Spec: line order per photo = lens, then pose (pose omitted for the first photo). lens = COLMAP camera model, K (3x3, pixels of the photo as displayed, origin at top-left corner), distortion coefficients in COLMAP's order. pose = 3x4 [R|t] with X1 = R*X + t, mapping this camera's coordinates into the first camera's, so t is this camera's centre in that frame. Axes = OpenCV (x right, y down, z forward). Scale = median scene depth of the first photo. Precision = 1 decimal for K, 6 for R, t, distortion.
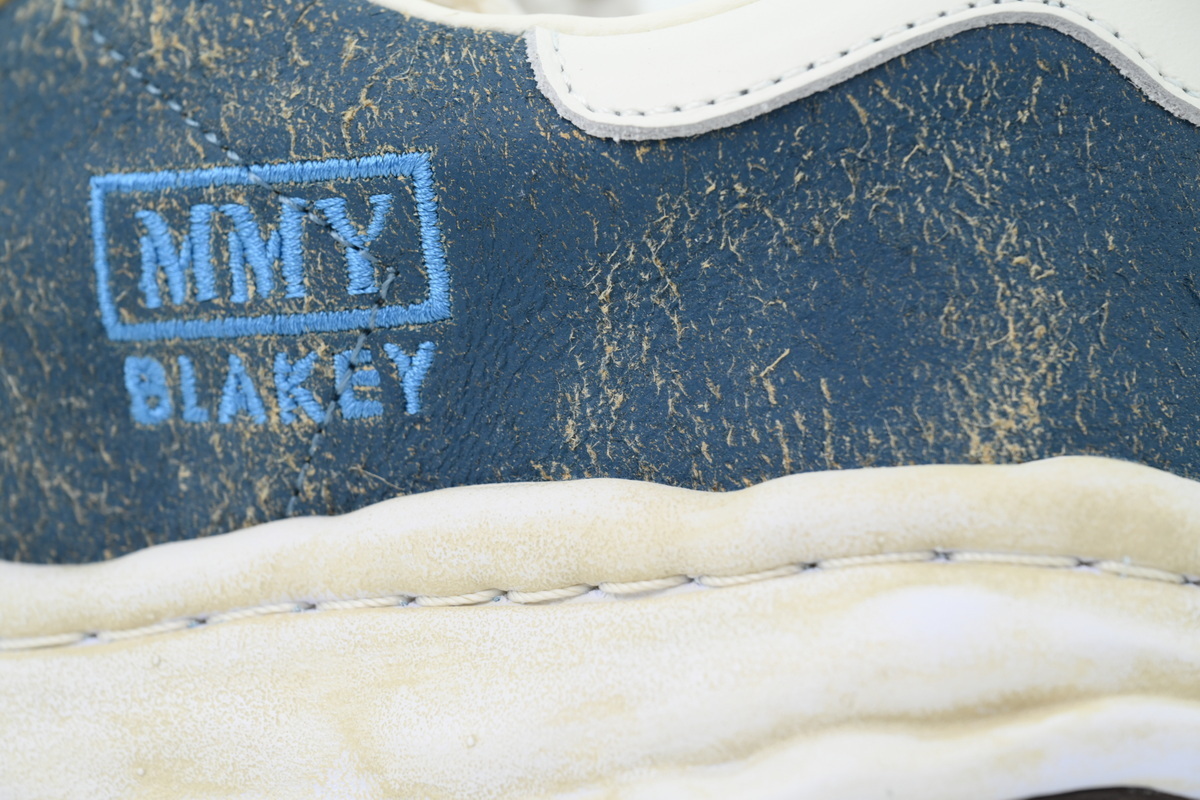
lens RADIAL K [[4134.5, 0, 600.2], [0, 4134.5, 399.5], [0, 0, 1]] dist [-0.037873, 0.000000]
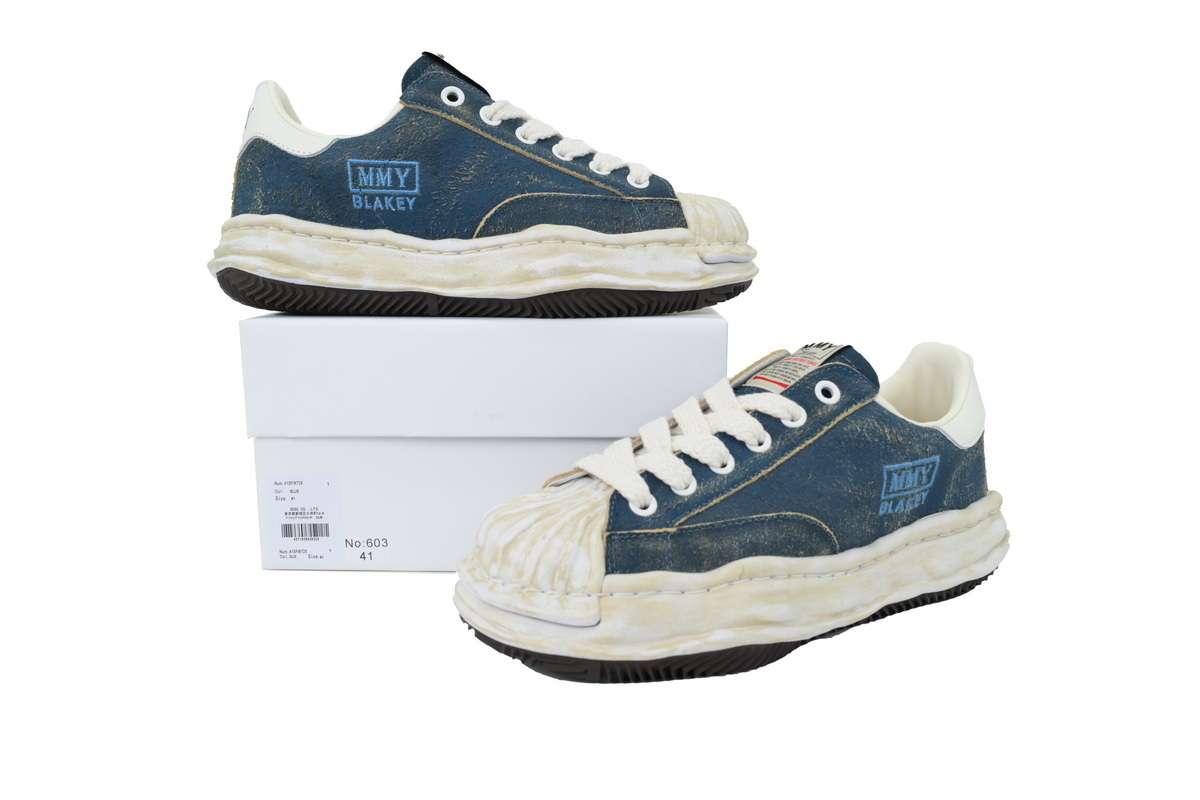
lens RADIAL K [[997.7, 0, 596.2], [0, 997.7, 403.4], [0, 0, 1]] dist [0.050391, 0.004512]
pose [[0.572651, -0.129800, 0.809458, -1.252256], [-0.003893, 0.986944, 0.161014, -0.314570], [-0.819790, -0.095356, 0.564670, 0.639156]]
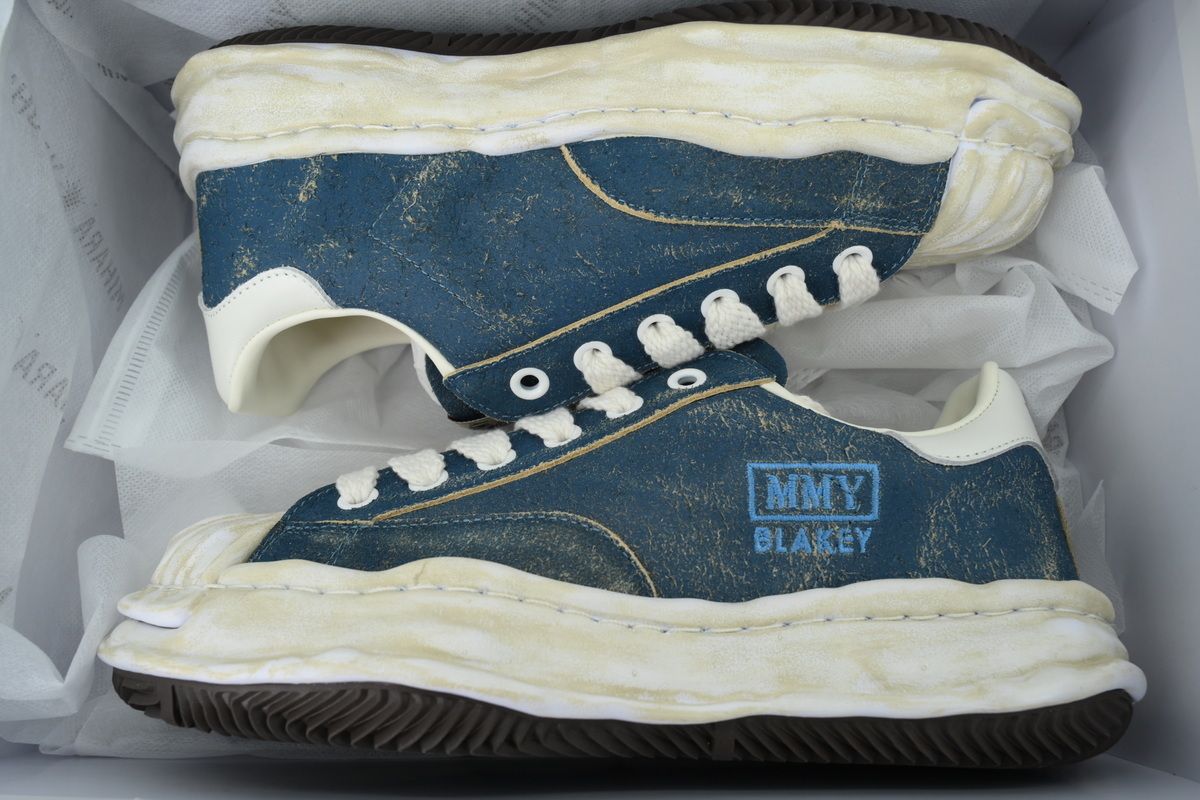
lens RADIAL K [[823.5, 0, 605.5], [0, 823.5, 399.6], [0, 0, 1]] dist [-0.003596, -0.000665]
pose [[0.900598, 0.176874, 0.397037, -0.454226], [-0.037671, 0.941784, -0.334101, 0.101365], [-0.433017, 0.285934, 0.854832, 0.549878]]
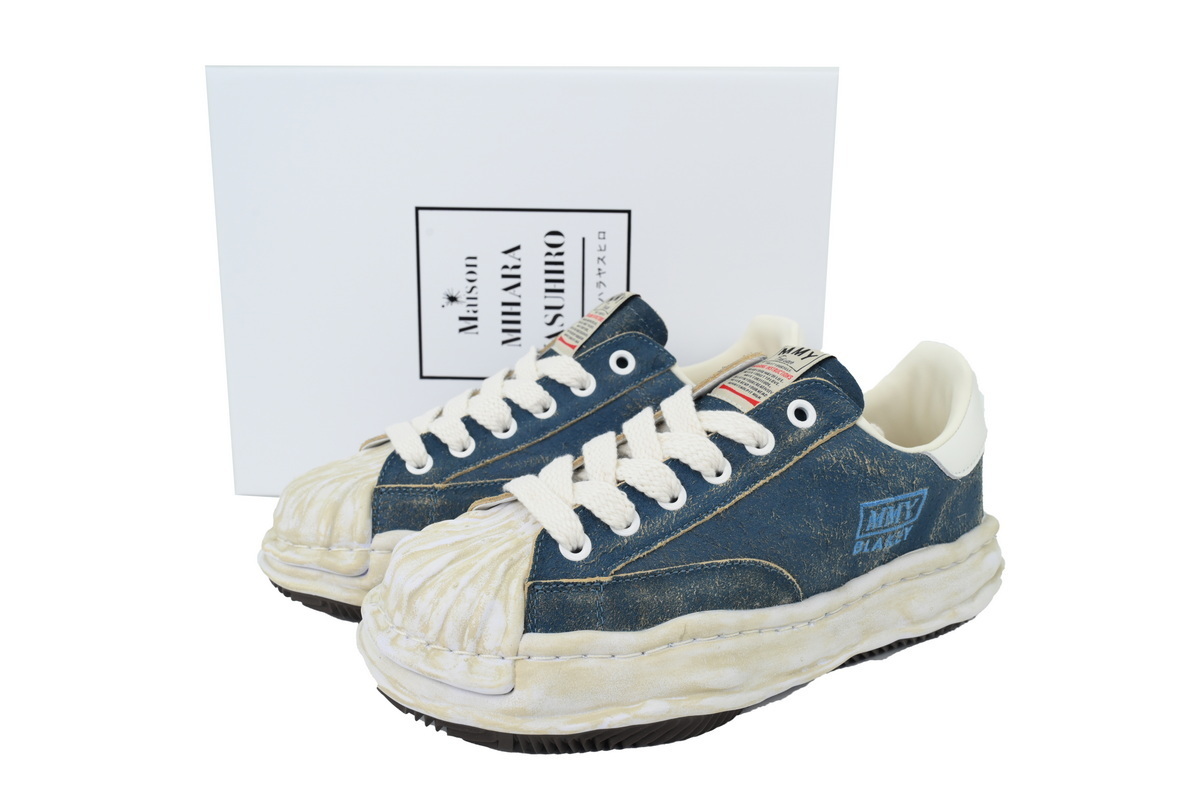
lens RADIAL K [[997.7, 0, 595.6], [0, 997.7, 405.6], [0, 0, 1]] dist [0.050391, 0.004512]
pose [[0.594640, -0.194002, 0.780235, -1.053728], [-0.036372, 0.962966, 0.267157, -0.411006], [-0.803169, -0.187241, 0.565562, 0.678422]]
